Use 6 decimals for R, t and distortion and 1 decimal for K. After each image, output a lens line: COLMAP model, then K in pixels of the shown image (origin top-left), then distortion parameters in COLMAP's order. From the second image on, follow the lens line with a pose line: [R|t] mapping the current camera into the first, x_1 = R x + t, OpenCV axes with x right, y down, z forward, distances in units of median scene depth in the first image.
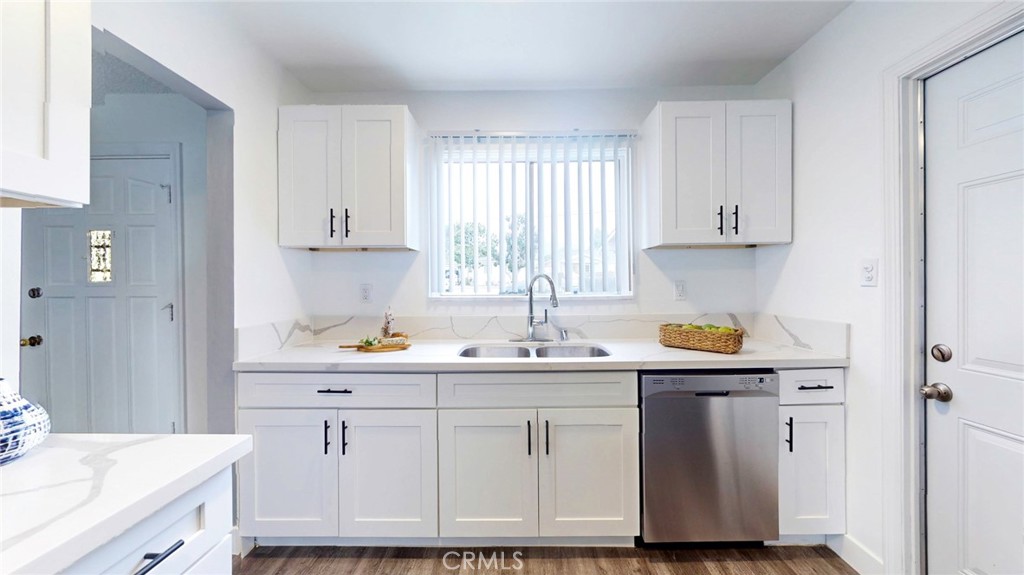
lens RADIAL K [[395.4, 0, 512.0], [0, 395.4, 287.5], [0, 0, 1]] dist [-0.000240, -0.000134]
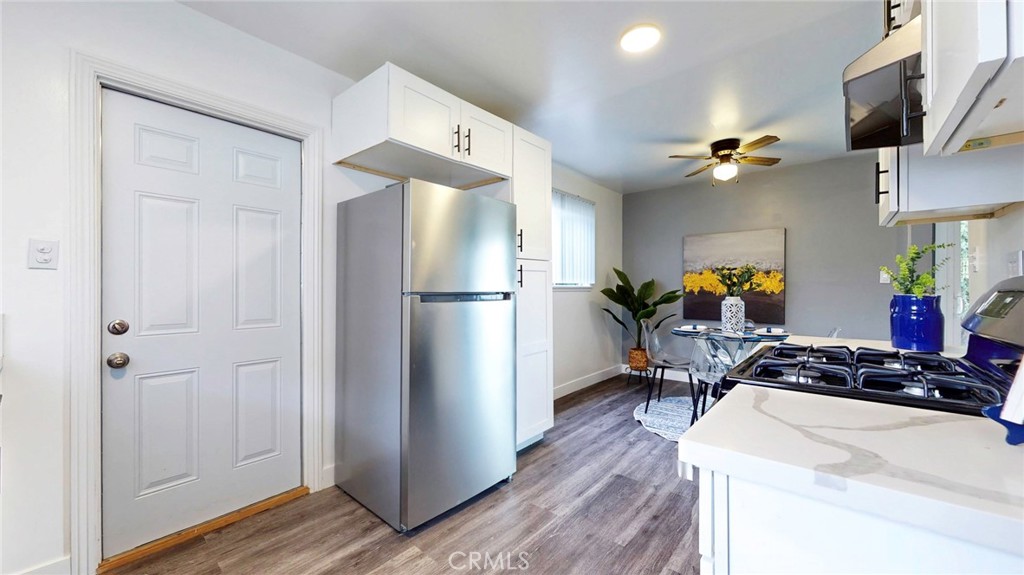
lens RADIAL K [[379.1, 0, 509.4], [0, 379.1, 288.2], [0, 0, 1]] dist [0.000477, -0.000381]
pose [[-0.750482, 0.004921, 0.660873, -0.585711], [0.004592, 0.999987, -0.002231, 0.059611], [-0.660875, 0.001360, -0.750495, 1.143084]]
